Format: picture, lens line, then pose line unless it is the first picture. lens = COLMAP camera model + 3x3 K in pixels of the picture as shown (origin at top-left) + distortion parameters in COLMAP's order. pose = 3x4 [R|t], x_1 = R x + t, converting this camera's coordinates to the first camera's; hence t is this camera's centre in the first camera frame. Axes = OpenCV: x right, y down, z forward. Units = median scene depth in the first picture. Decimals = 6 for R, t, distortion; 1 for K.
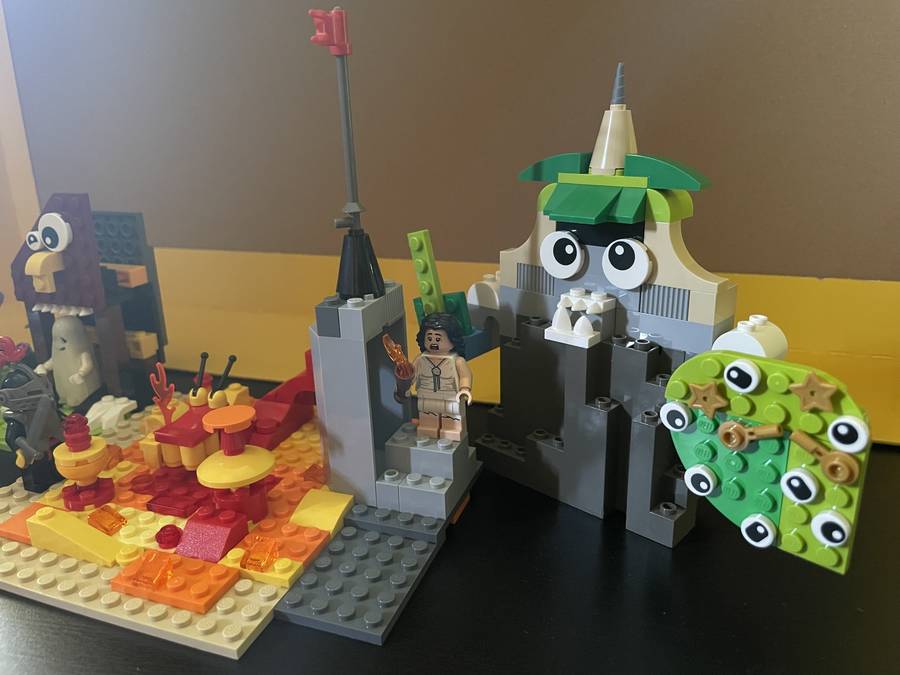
lens RADIAL K [[702.2, 0, 451.7], [0, 702.2, 321.7], [0, 0, 1]] dist [0.061655, -0.101618]
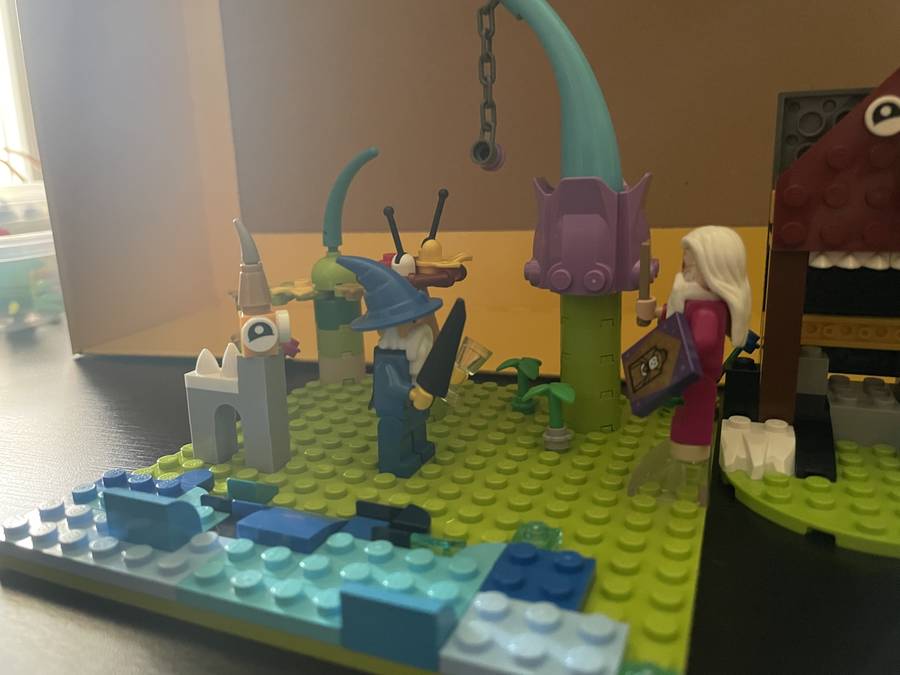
lens RADIAL K [[706.7, 0, 440.8], [0, 706.7, 327.7], [0, 0, 1]] dist [0.067392, -0.101269]
pose [[0.998162, 0.002588, -0.060545, -1.085687], [-0.007254, 0.997006, -0.076977, 0.090700], [0.060165, 0.077274, 0.995193, 0.627522]]
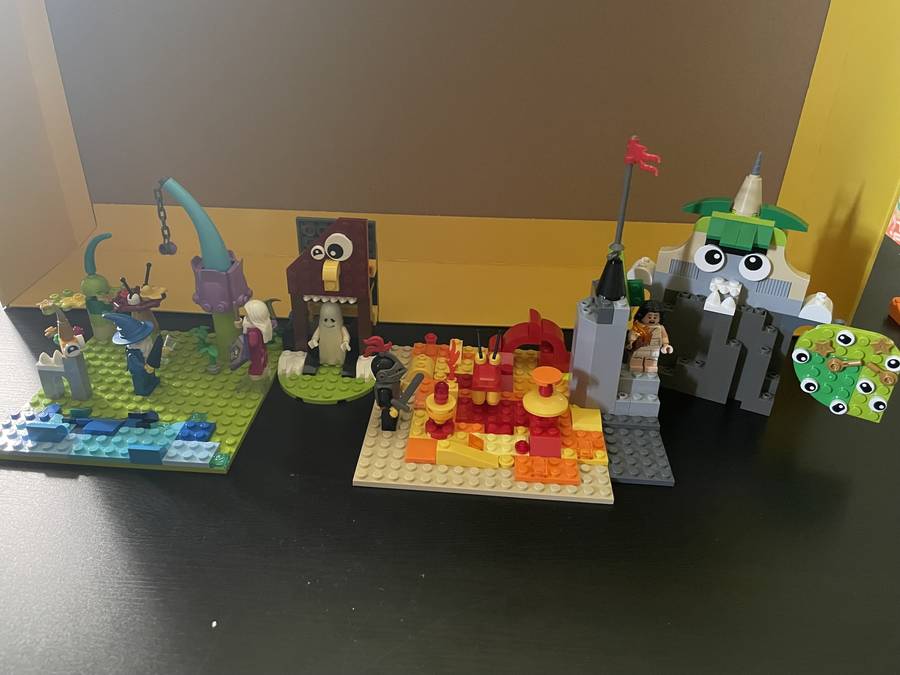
lens RADIAL K [[693.9, 0, 443.8], [0, 693.9, 325.2], [0, 0, 1]] dist [0.075090, -0.119802]
pose [[0.960968, -0.095175, 0.259772, -0.897099], [0.038026, 0.975490, 0.216731, -0.323449], [-0.274033, -0.198394, 0.941034, -0.430052]]
